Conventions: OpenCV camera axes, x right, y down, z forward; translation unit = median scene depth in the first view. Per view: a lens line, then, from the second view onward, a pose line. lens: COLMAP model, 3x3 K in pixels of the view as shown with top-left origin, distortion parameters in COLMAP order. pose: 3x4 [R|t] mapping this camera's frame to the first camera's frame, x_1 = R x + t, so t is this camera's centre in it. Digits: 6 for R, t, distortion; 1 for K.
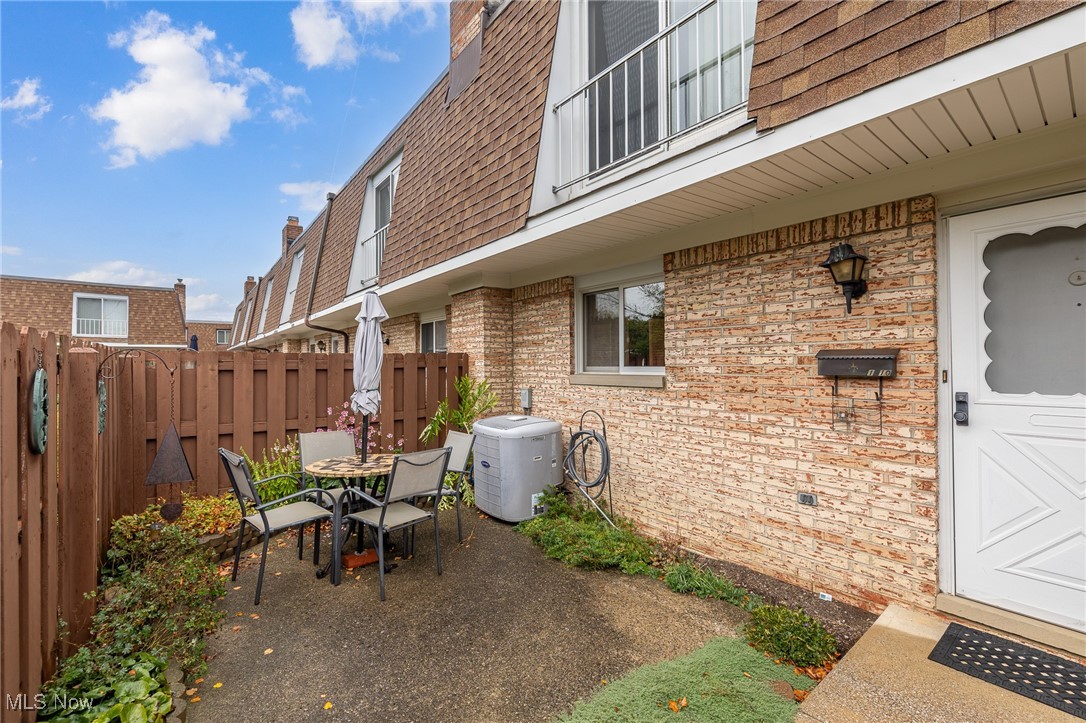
lens RADIAL K [[462.5, 0, 540.5], [0, 462.5, 361.8], [0, 0, 1]] dist [-0.001848, -0.000721]
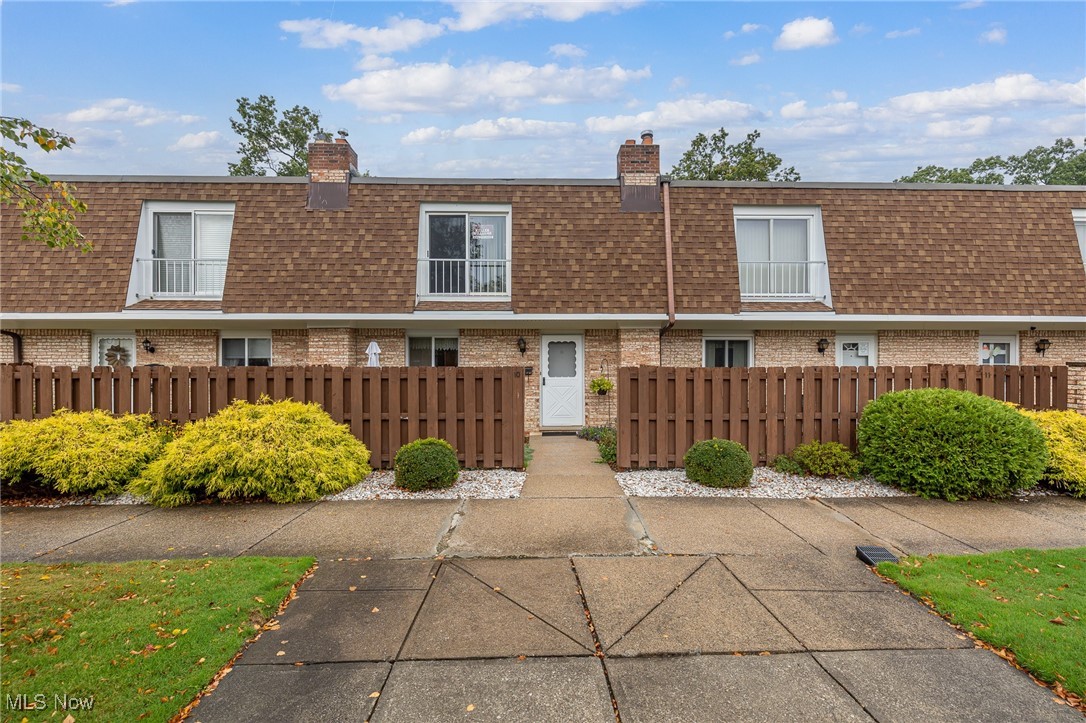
lens RADIAL K [[462.5, 0, 545.7], [0, 462.5, 361.5], [0, 0, 1]] dist [-0.001848, -0.000721]
pose [[0.601576, 0.000417, 0.798815, -2.220507], [-0.006929, 0.999965, 0.004696, -0.088824], [-0.798786, -0.008360, 0.601558, -1.406260]]
